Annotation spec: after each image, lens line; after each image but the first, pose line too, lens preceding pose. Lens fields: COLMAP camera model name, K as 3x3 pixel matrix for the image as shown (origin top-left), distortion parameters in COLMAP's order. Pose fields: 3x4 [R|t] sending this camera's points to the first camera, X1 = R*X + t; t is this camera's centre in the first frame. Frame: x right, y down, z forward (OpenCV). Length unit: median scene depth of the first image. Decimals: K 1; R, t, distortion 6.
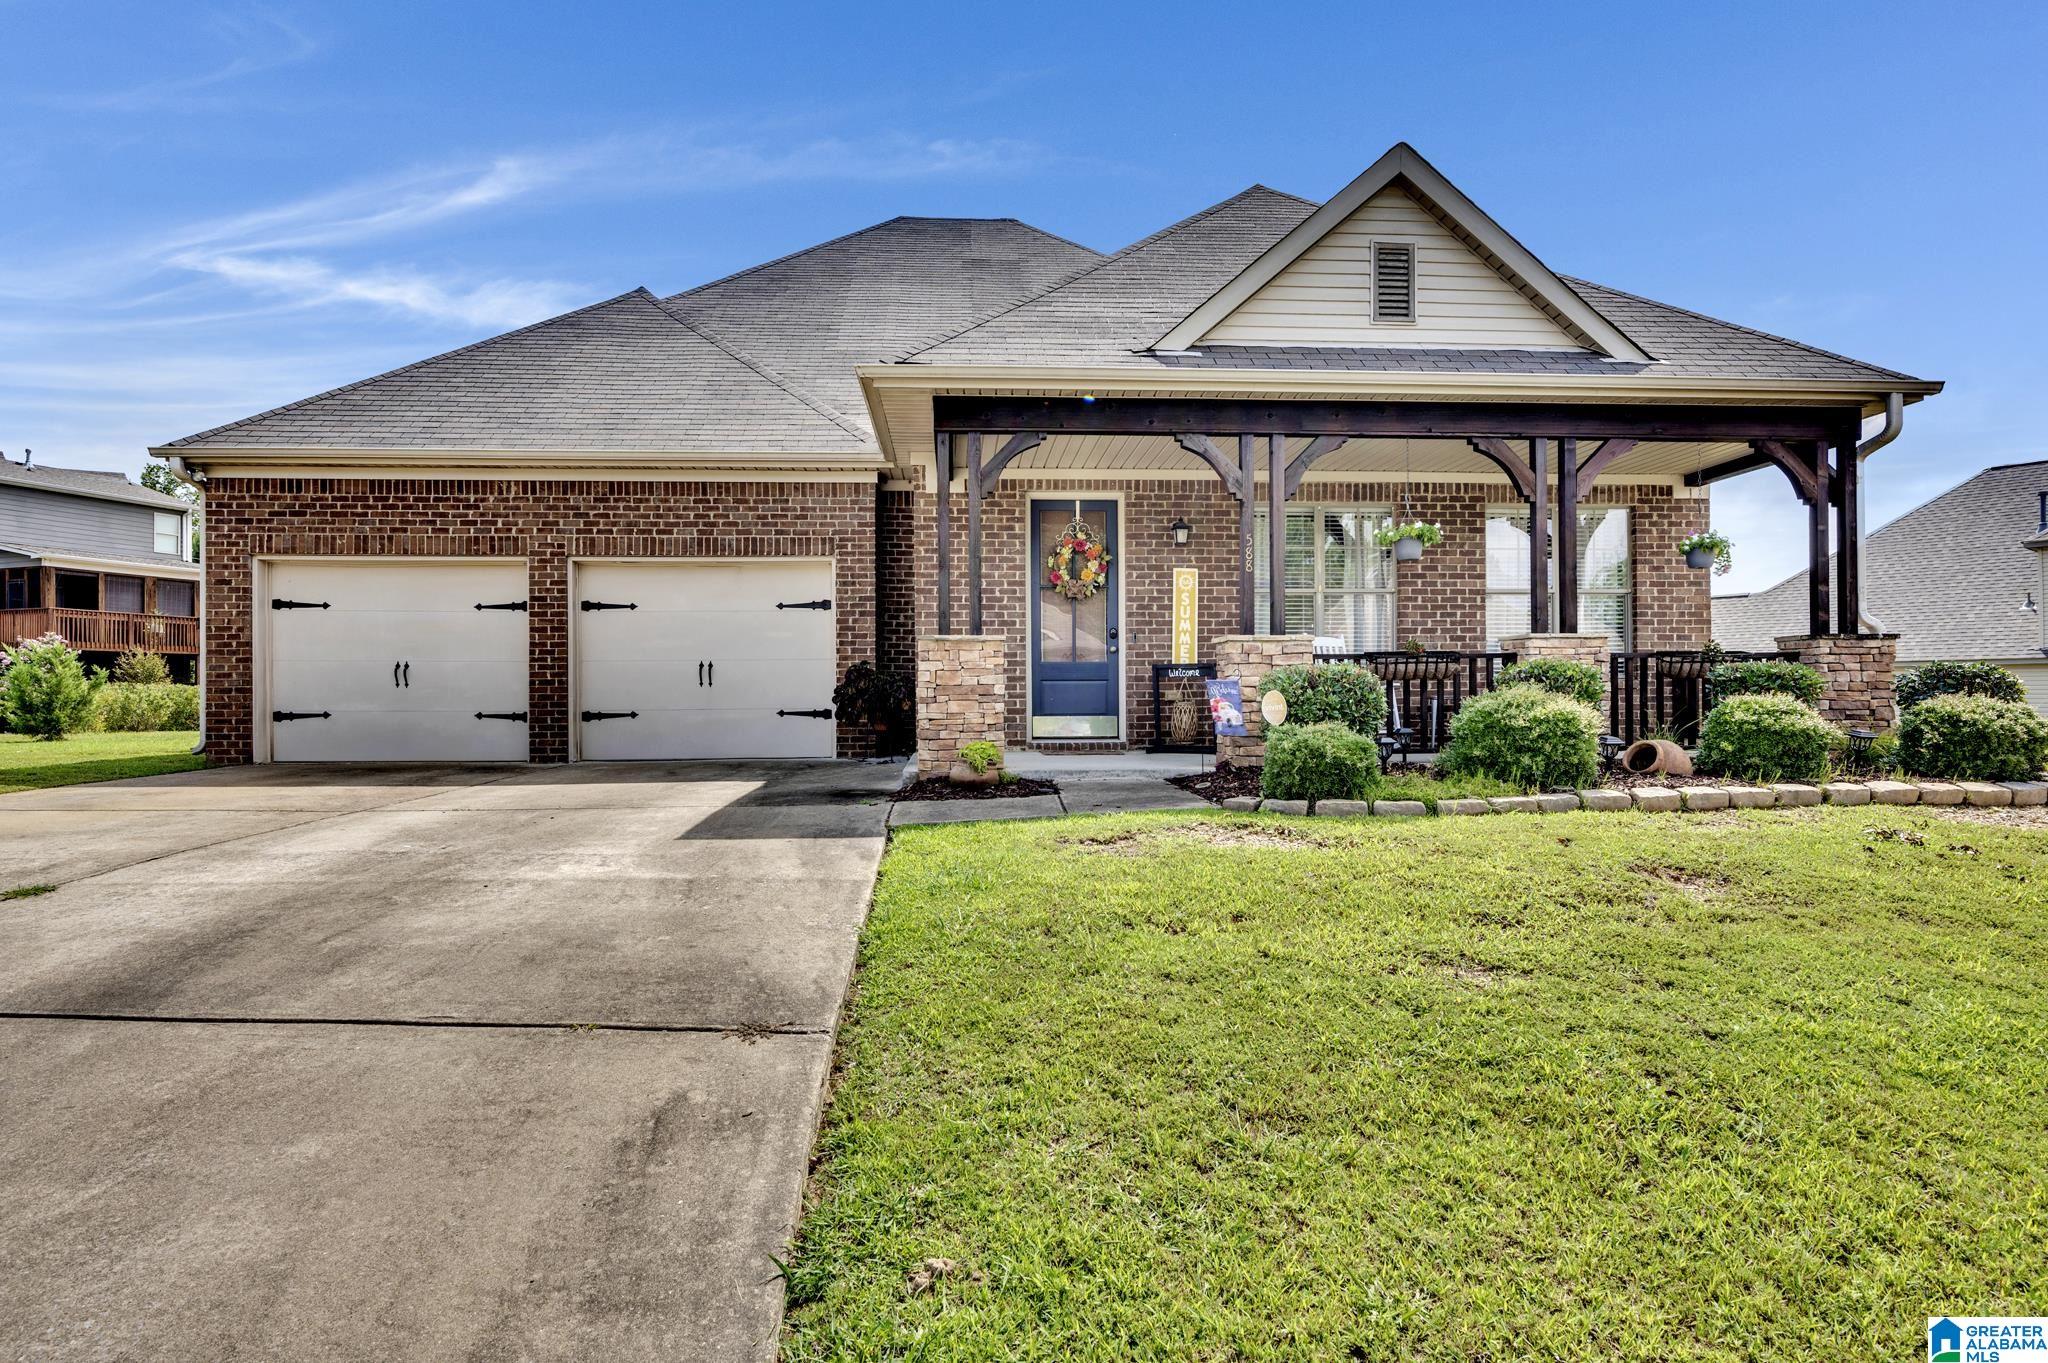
lens RADIAL K [[1055.0, 0, 1026.3], [0, 1055.0, 691.1], [0, 0, 1]] dist [-0.000509, 0.000355]
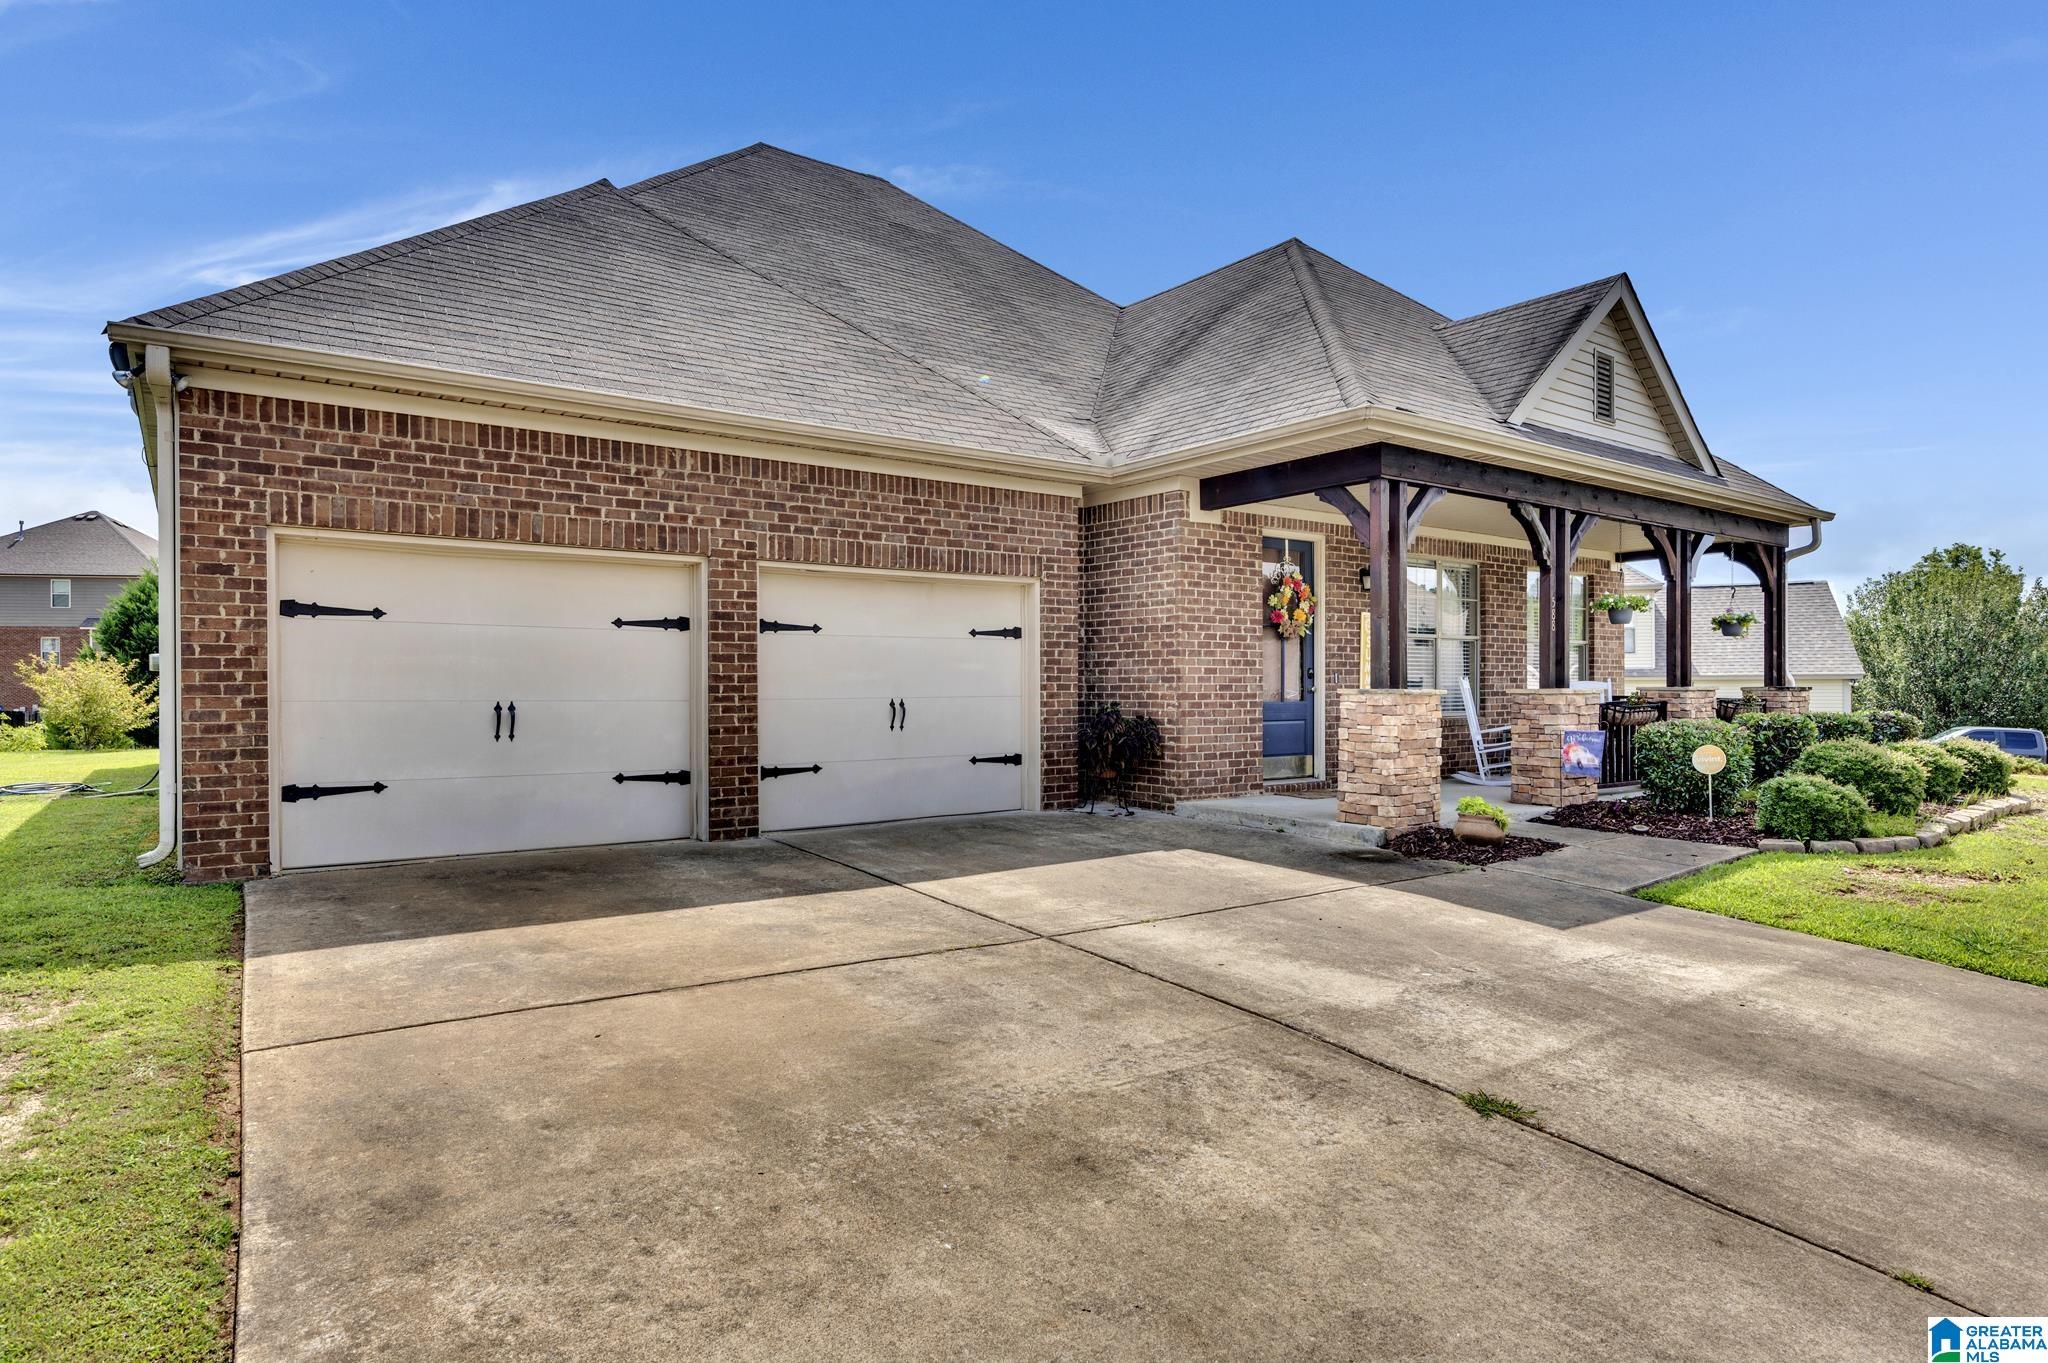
lens RADIAL K [[1141.5, 0, 1024.8], [0, 1141.5, 692.1], [0, 0, 1]] dist [0.002806, -0.000286]
pose [[0.839673, 0.000954, 0.543091, -0.723577], [-0.006039, 0.999953, 0.007580, -0.042469], [-0.543058, -0.009645, 0.839640, 0.224140]]
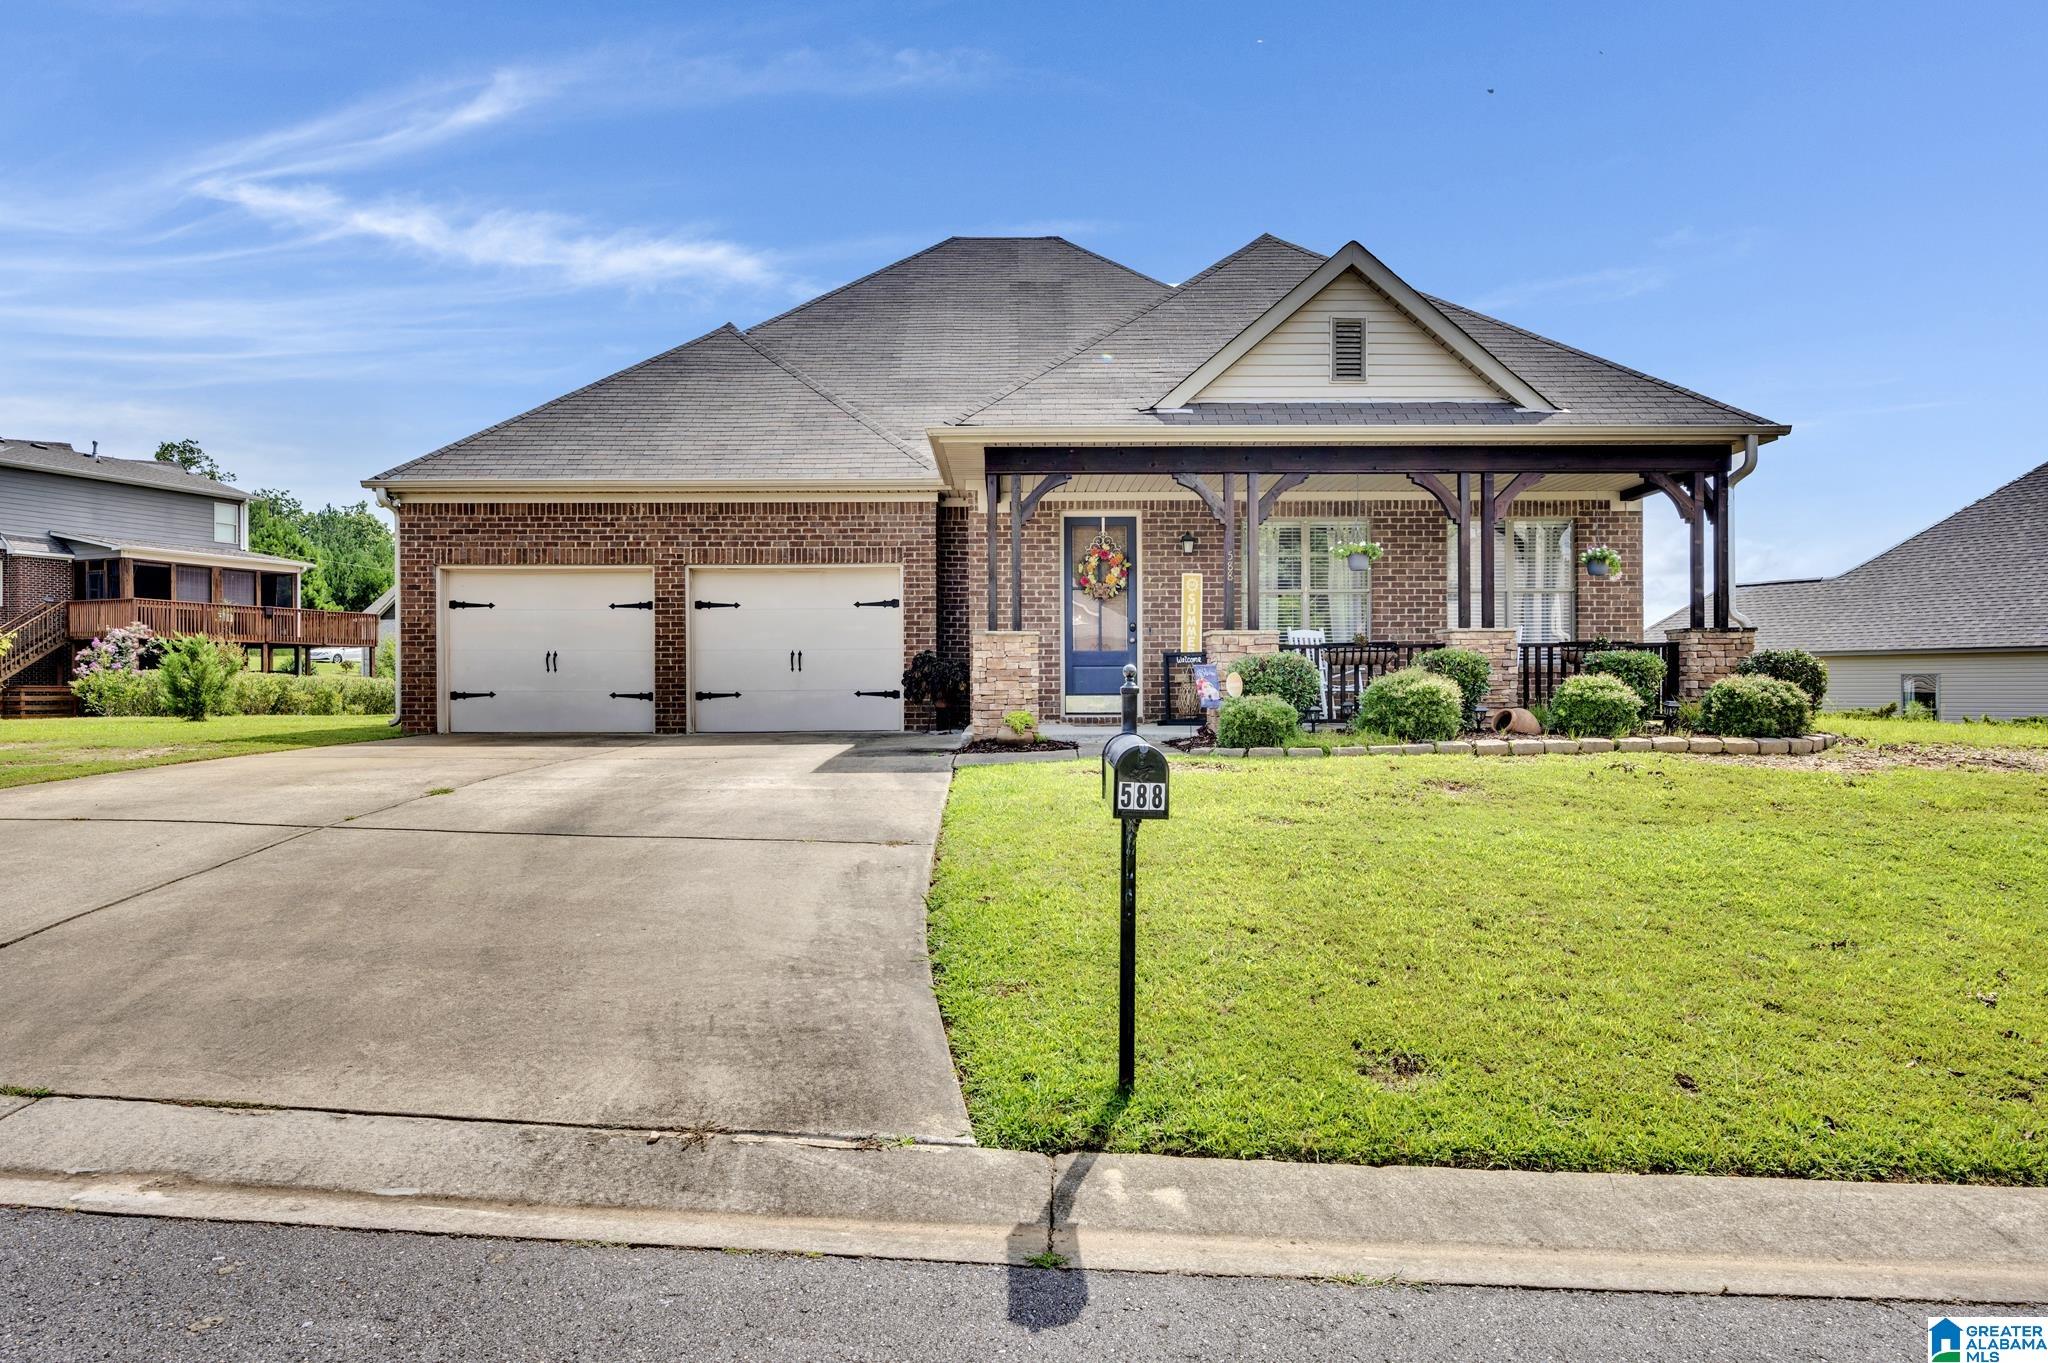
lens RADIAL K [[1200.5, 0, 1025.8], [0, 1200.5, 690.6], [0, 0, 1]] dist [0.002101, 0.001837]
pose [[0.998647, 0.000425, -0.052009, 0.031010], [-0.000040, 0.999973, 0.007415, 0.007766], [0.052011, -0.007403, 0.998619, -0.372345]]
